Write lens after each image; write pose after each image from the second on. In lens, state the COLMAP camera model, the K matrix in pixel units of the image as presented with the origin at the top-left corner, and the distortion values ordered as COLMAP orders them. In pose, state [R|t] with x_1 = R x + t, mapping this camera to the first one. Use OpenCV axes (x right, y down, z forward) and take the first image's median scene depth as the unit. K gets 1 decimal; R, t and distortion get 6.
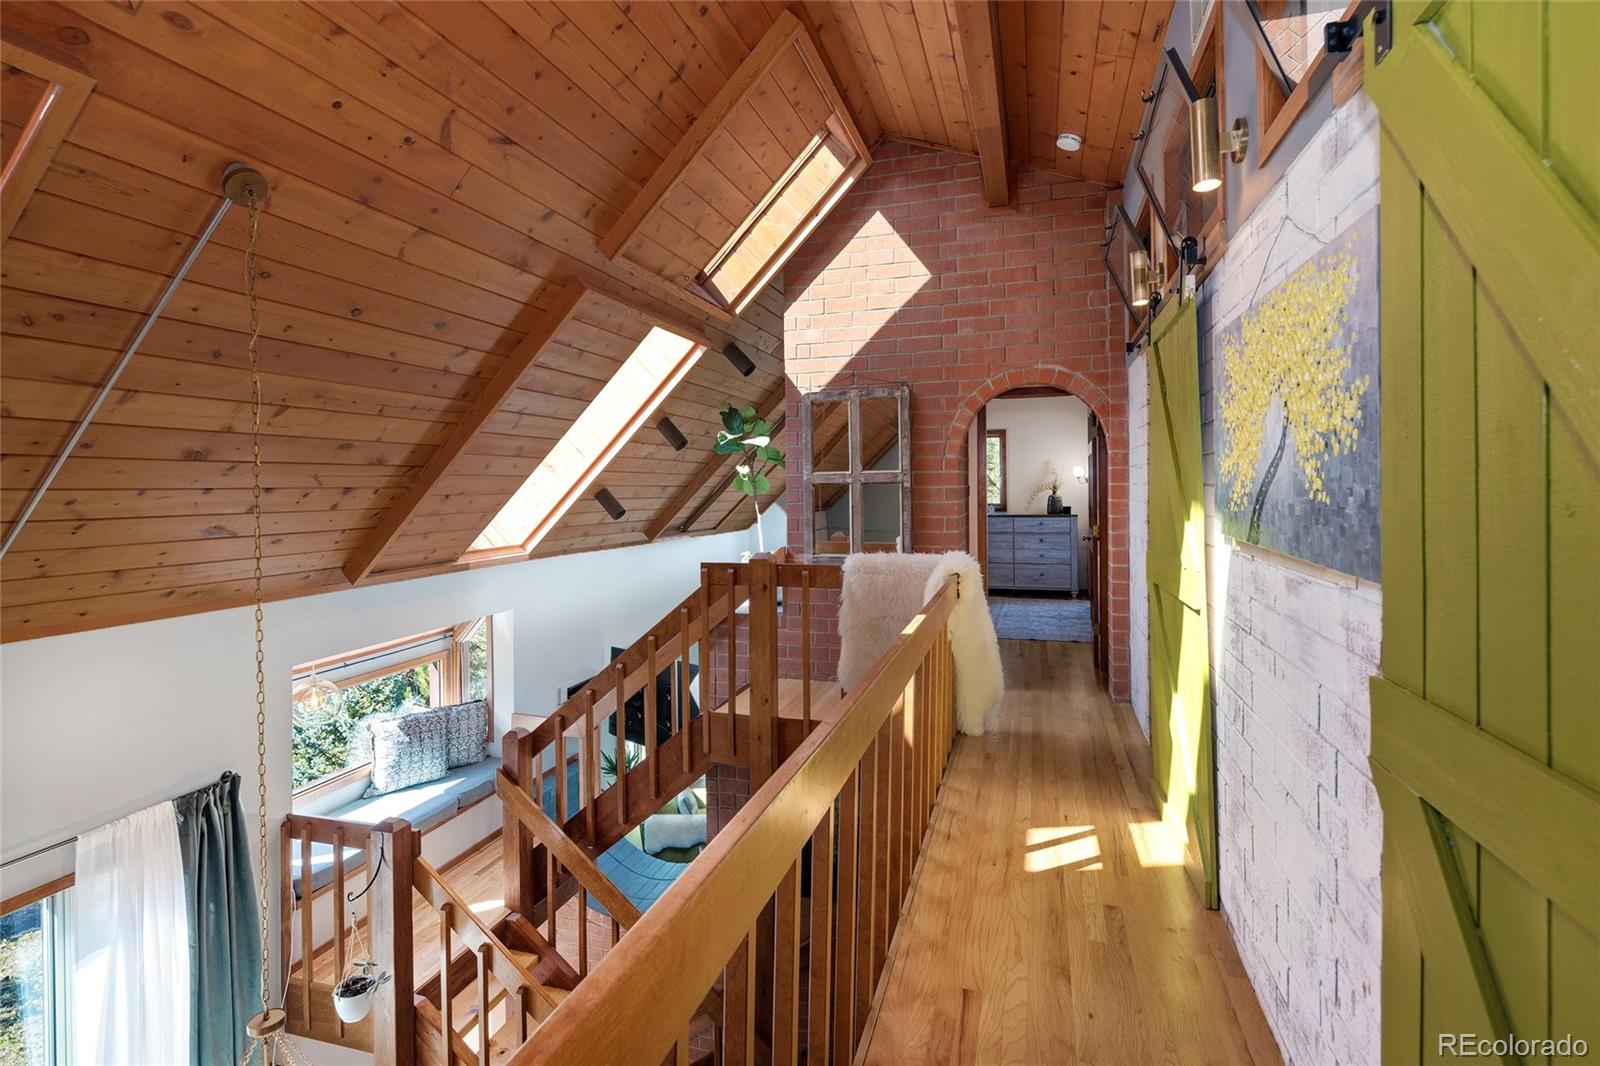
lens RADIAL K [[788.0, 0, 779.2], [0, 788.0, 493.0], [0, 0, 1]] dist [0.008172, -0.005475]
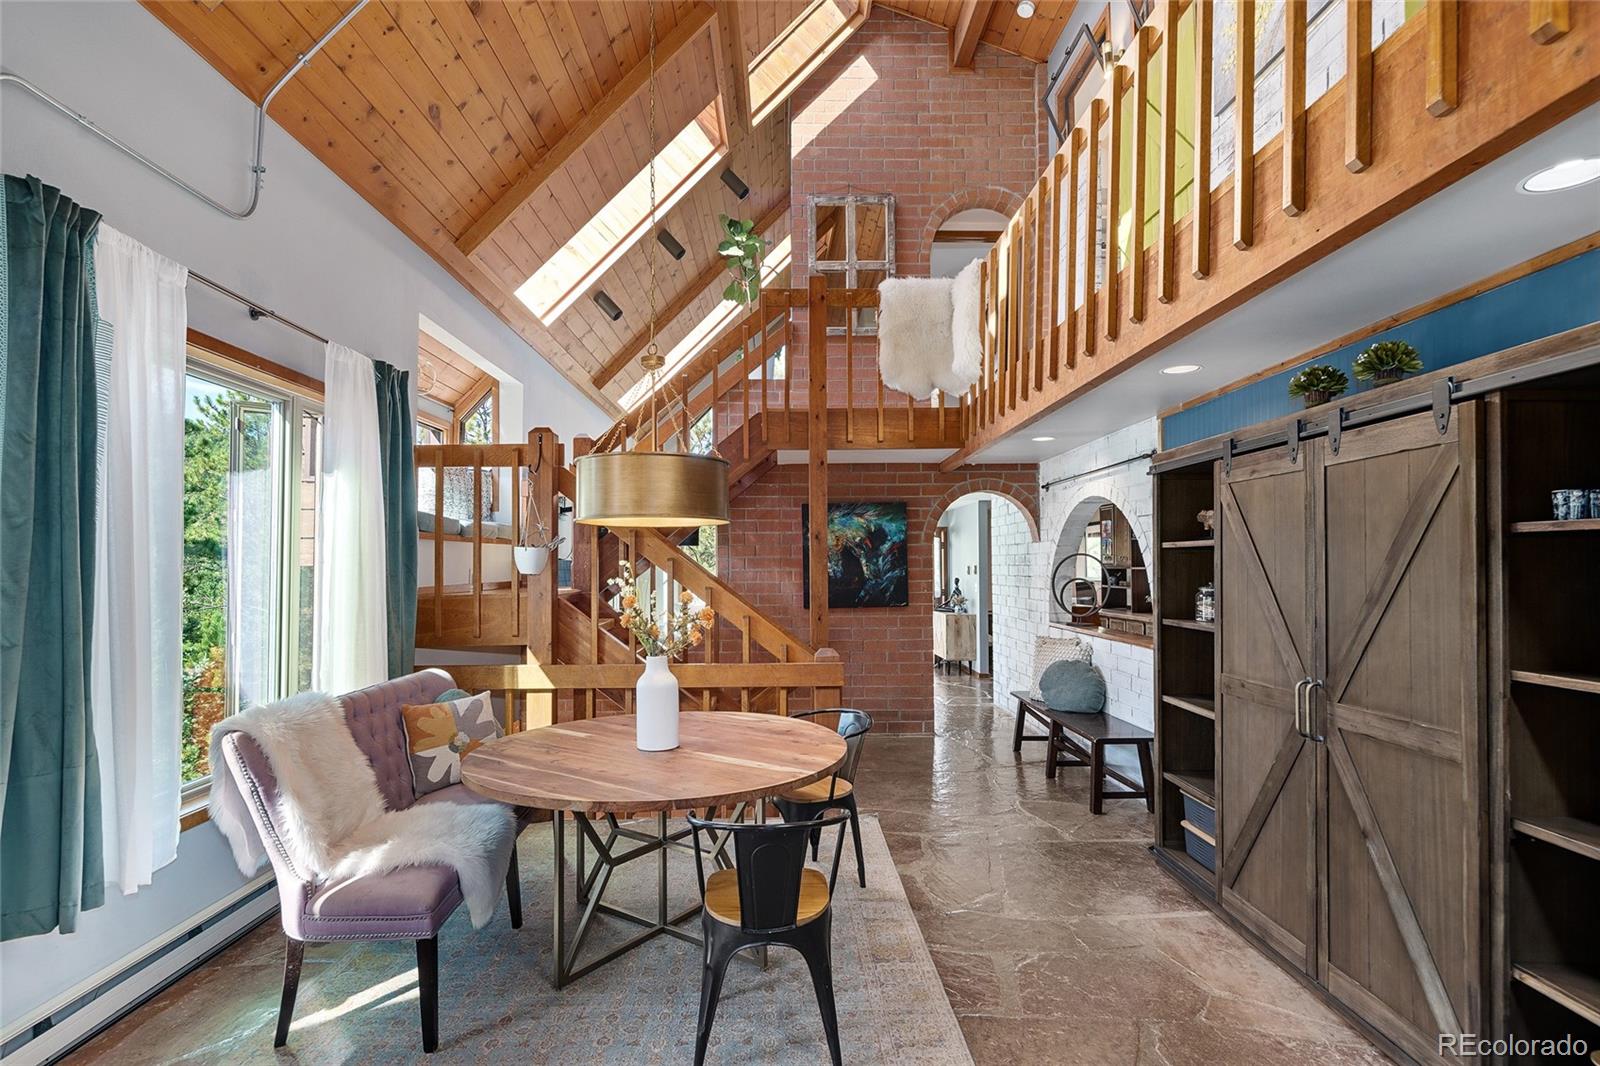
lens RADIAL K [[788.0, 0, 779.4], [0, 788.0, 554.7], [0, 0, 1]] dist [0.008172, -0.005475]
pose [[0.948495, 0.015277, 0.316422, -0.413499], [-0.005788, 0.999505, -0.030909, 0.493356], [-0.316738, 0.027486, 0.948115, -0.144008]]
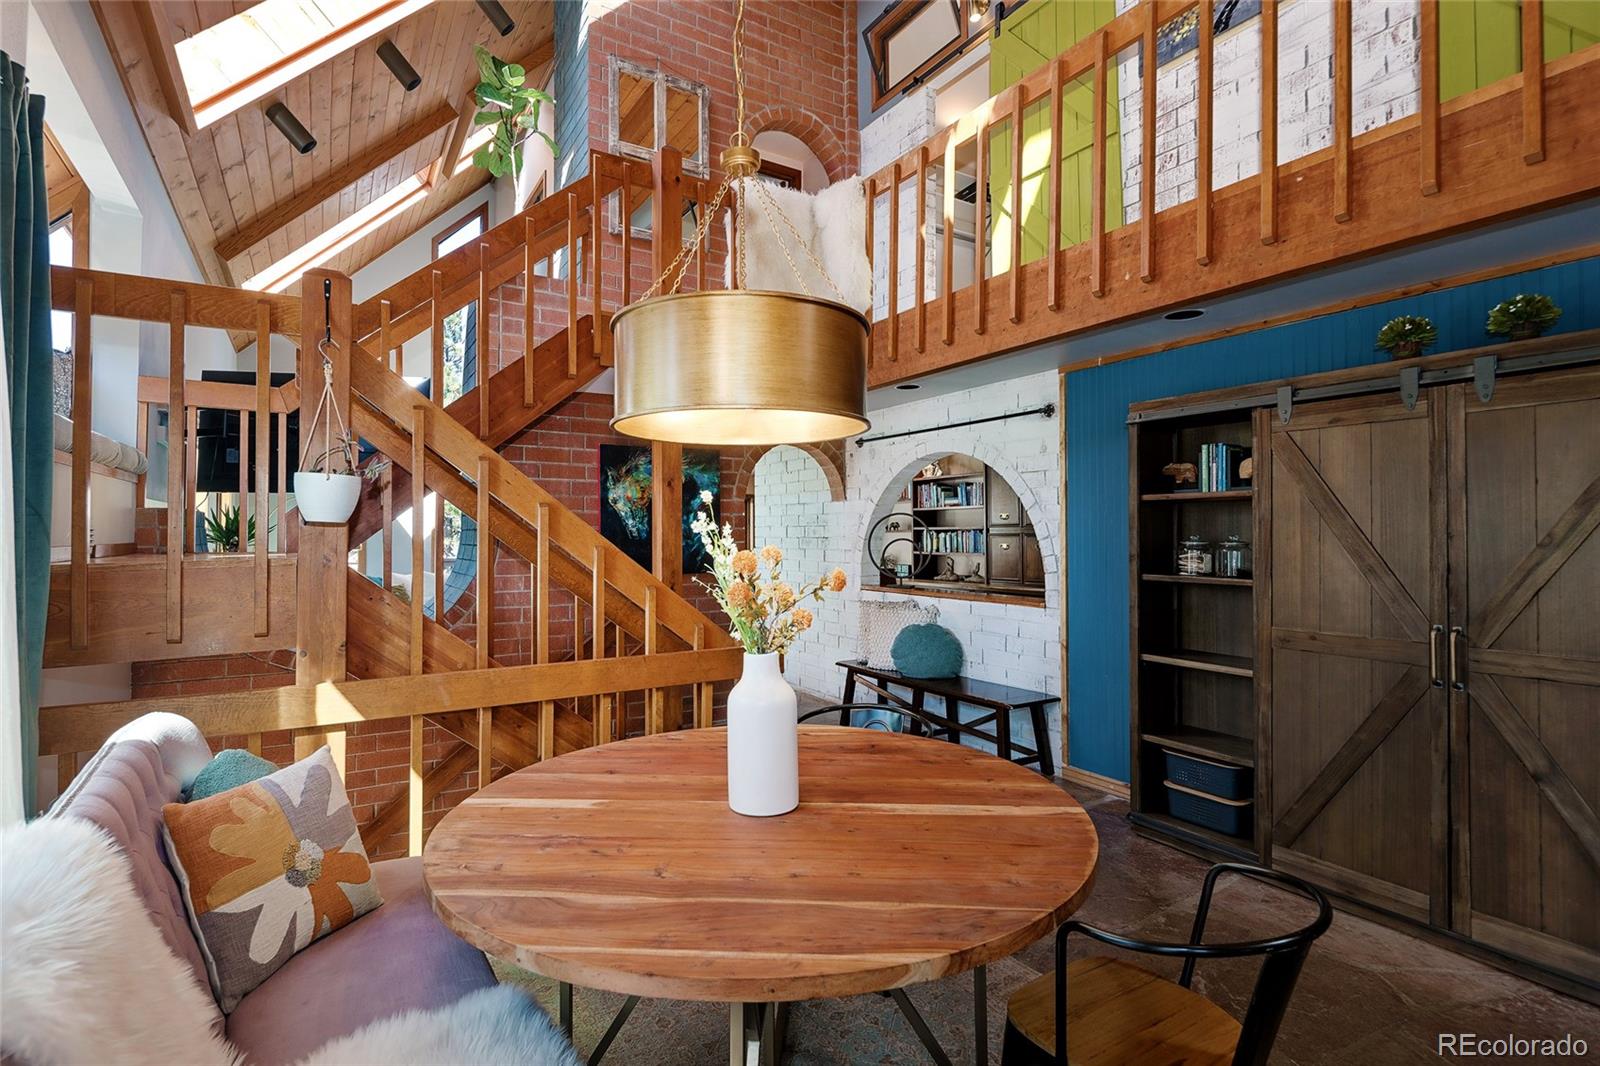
lens RADIAL K [[788.0, 0, 799.2], [0, 788.0, 522.8], [0, 0, 1]] dist [0.008172, -0.005475]
pose [[0.641808, 0.025750, 0.766433, -0.579979], [0.001018, 0.999407, -0.034429, 0.506099], [-0.766864, 0.022877, 0.641401, 0.220513]]
